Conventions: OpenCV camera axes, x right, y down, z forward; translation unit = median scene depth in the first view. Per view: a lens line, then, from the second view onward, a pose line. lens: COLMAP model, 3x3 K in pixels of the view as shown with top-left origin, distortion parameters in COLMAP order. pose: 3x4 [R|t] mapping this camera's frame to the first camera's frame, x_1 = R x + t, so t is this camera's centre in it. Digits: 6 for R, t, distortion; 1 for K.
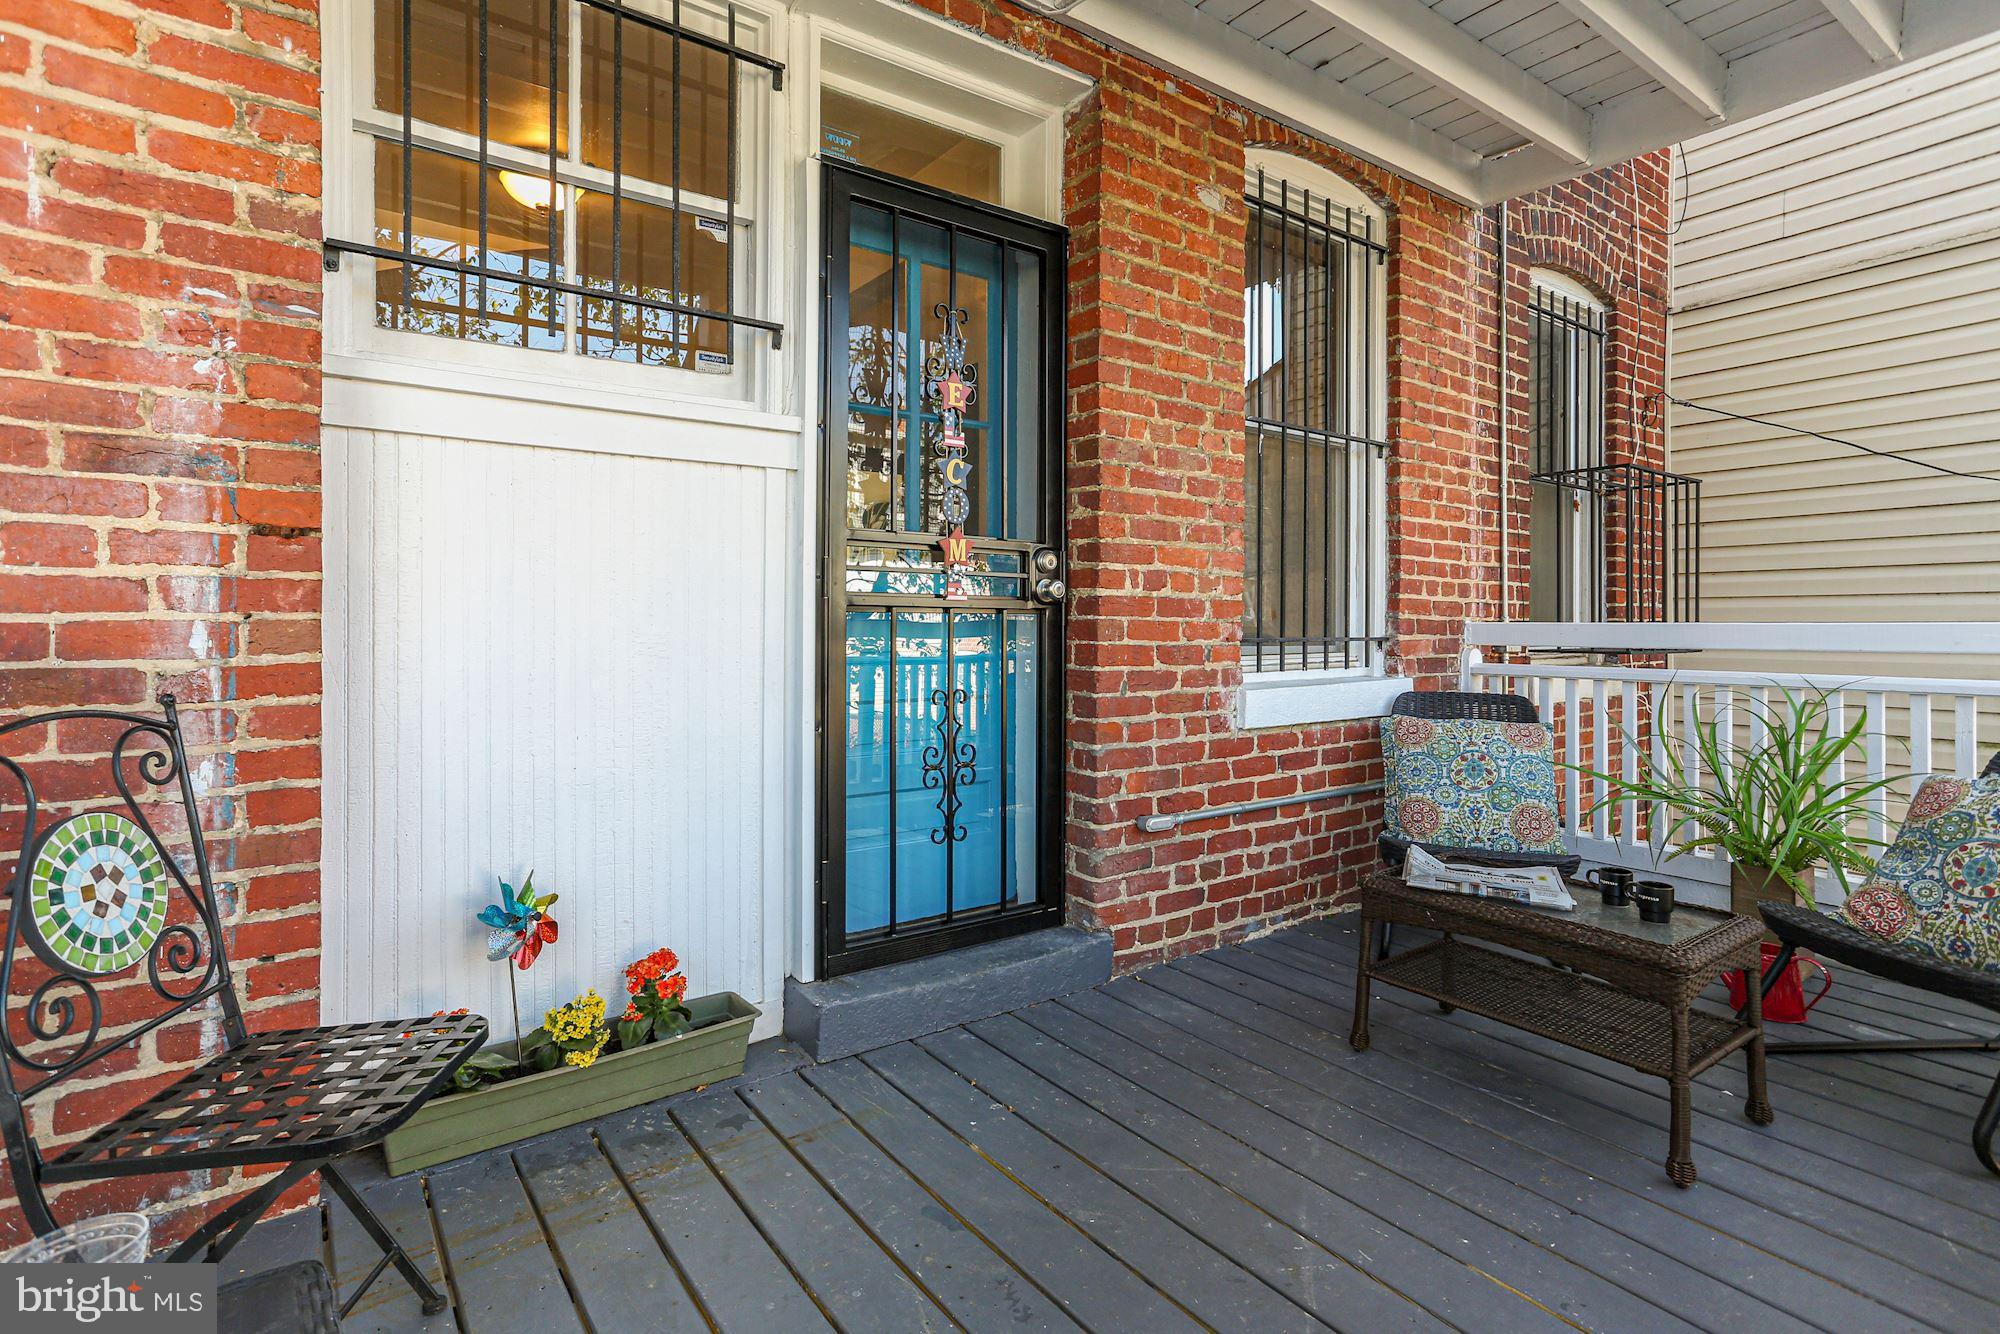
lens RADIAL K [[1000.6, 0, 993.5], [0, 1000.6, 656.4], [0, 0, 1]] dist [-0.062168, 0.050954]
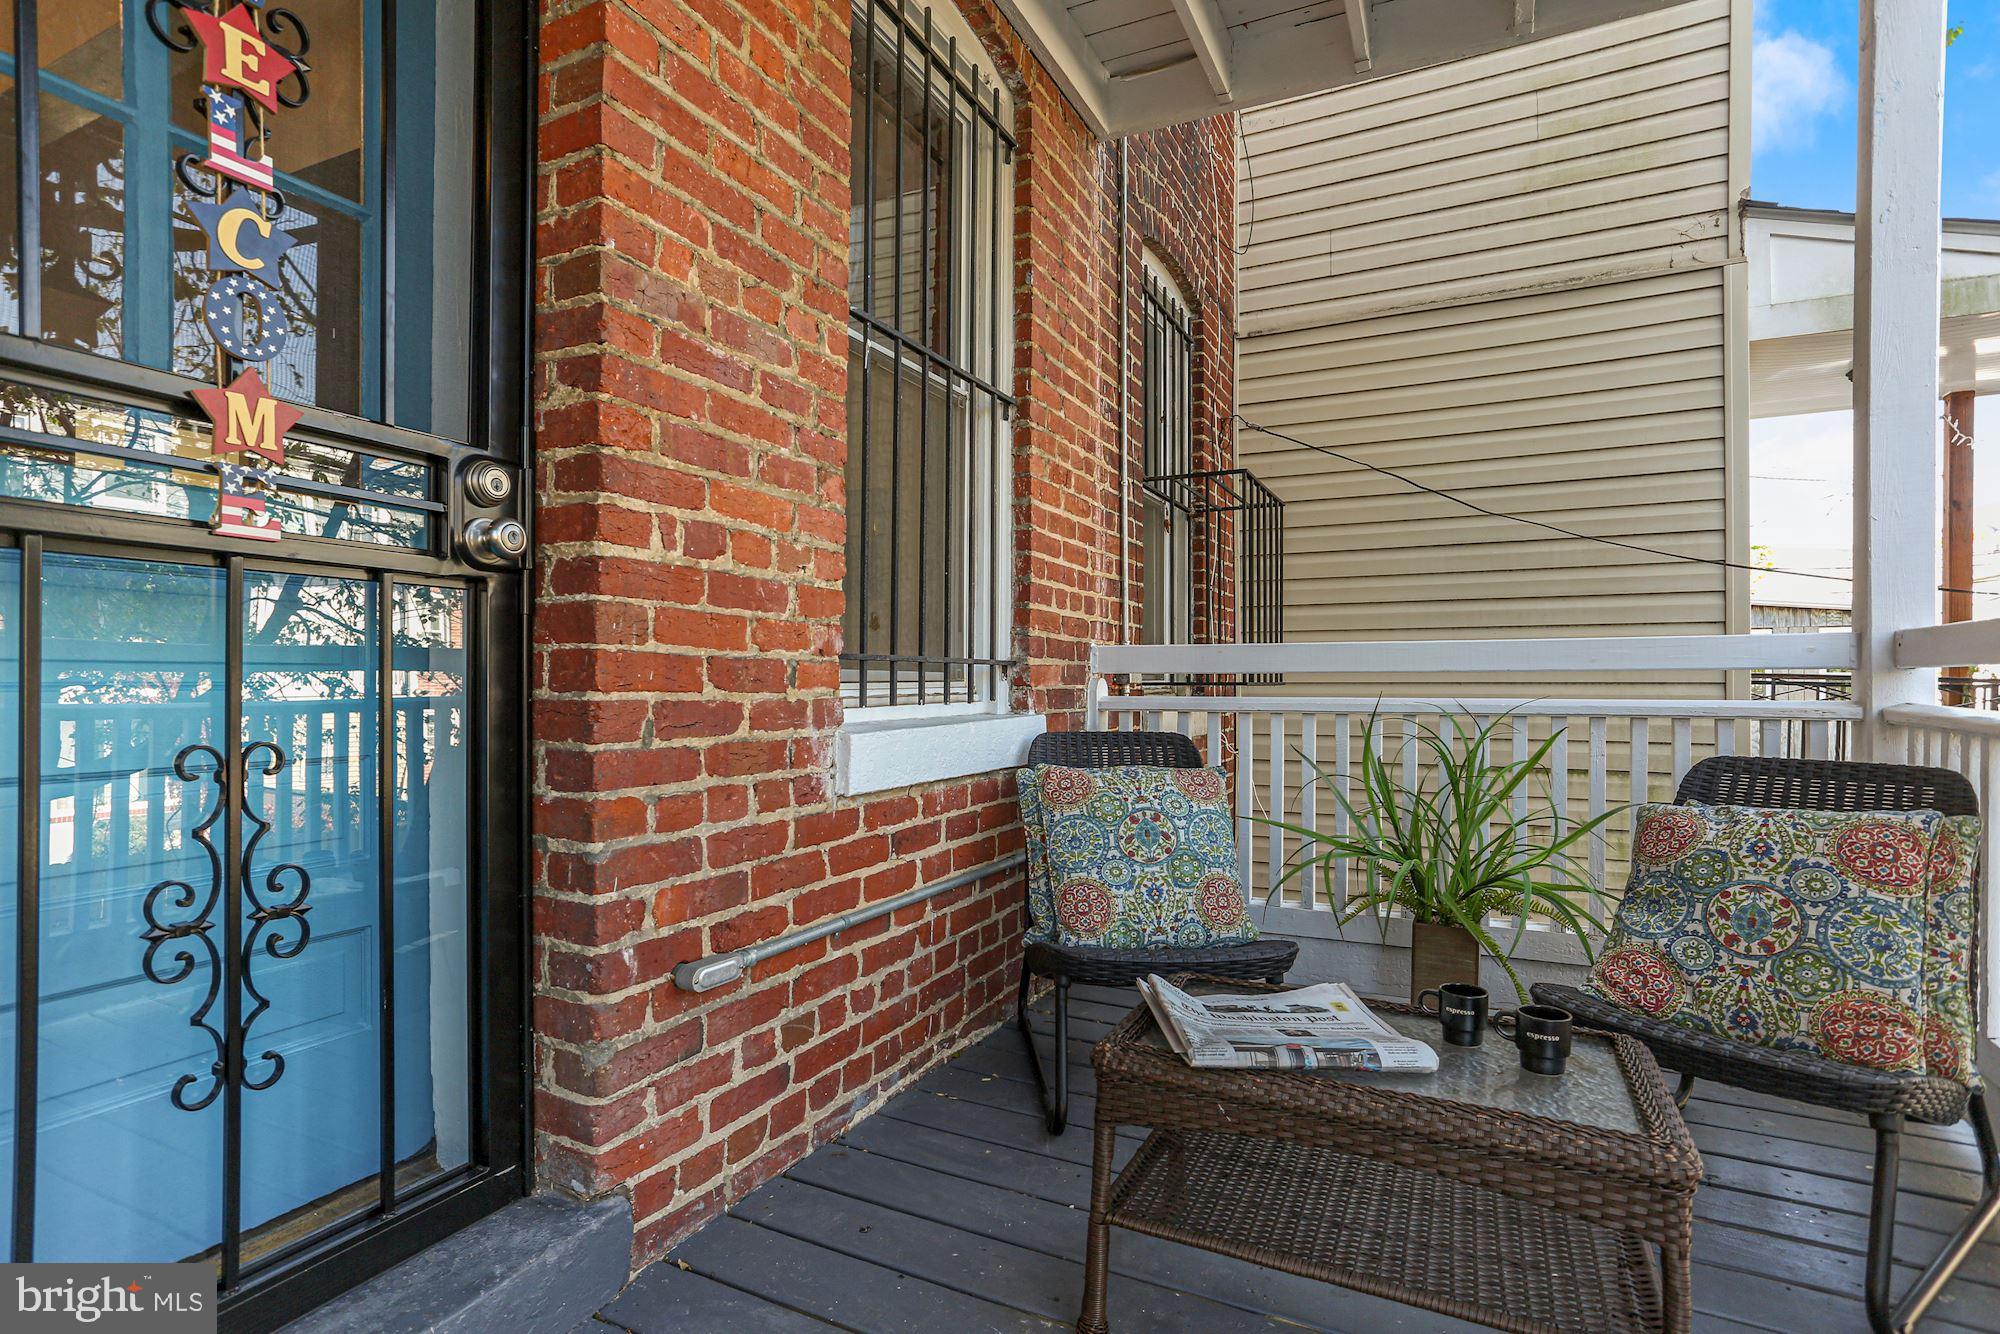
lens RADIAL K [[991.4, 0, 1000.0], [0, 991.4, 667.0], [0, 0, 1]] dist [-0.058368, 0.043734]
pose [[0.885200, 0.004447, 0.465189, 0.049486], [0.018022, 0.998876, -0.043842, 0.022099], [-0.464861, 0.047192, 0.884125, 0.424284]]
